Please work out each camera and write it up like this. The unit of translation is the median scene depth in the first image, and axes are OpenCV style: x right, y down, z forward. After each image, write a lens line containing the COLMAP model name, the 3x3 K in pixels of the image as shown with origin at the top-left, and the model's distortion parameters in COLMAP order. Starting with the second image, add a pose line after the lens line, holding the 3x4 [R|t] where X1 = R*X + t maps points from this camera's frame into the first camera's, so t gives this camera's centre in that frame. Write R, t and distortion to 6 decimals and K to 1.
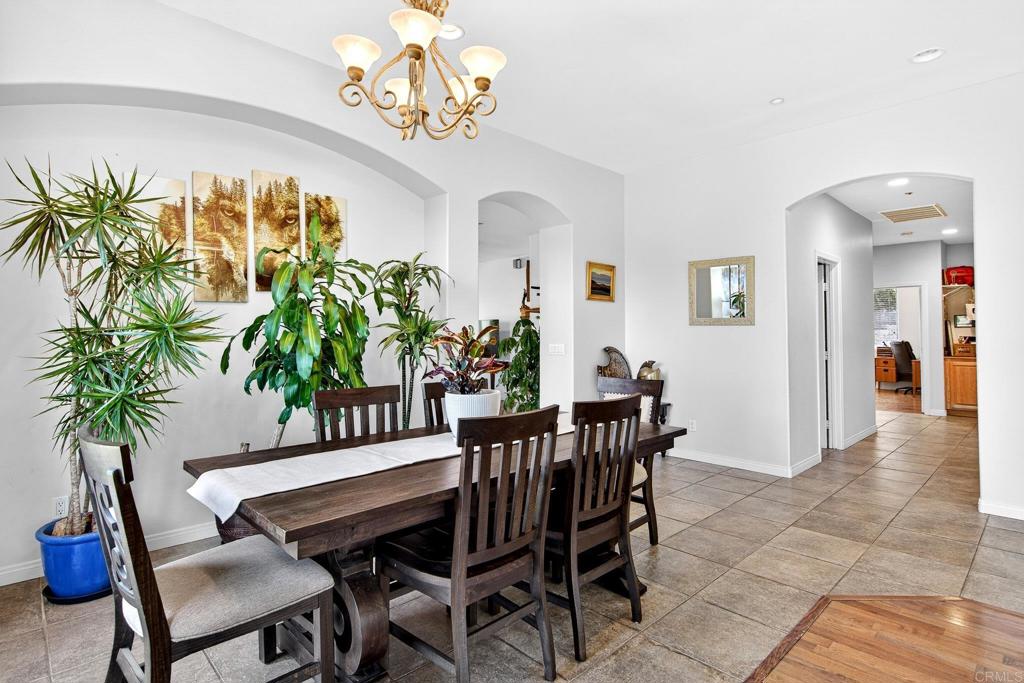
lens RADIAL K [[514.2, 0, 513.6], [0, 514.2, 337.4], [0, 0, 1]] dist [-0.000360, -0.000356]
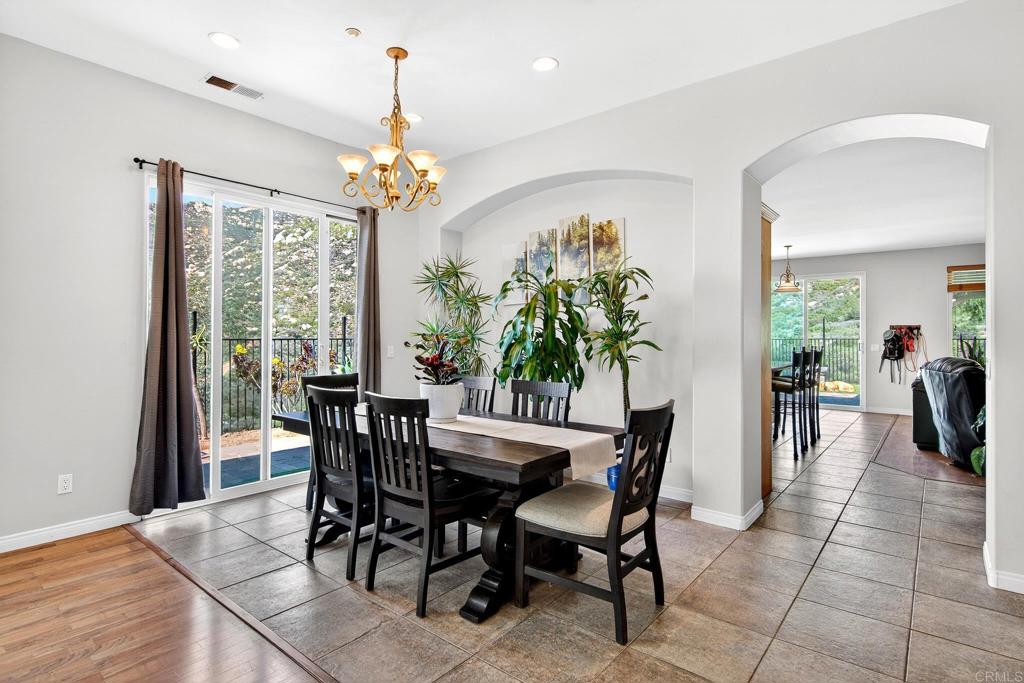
lens RADIAL K [[514.2, 0, 513.6], [0, 514.2, 337.4], [0, 0, 1]] dist [-0.000360, -0.000356]
pose [[0.125140, 0.003543, -0.992133, 0.832013], [-0.005683, 0.999980, 0.002854, -0.009513], [0.992123, 0.005281, 0.125157, 0.677638]]
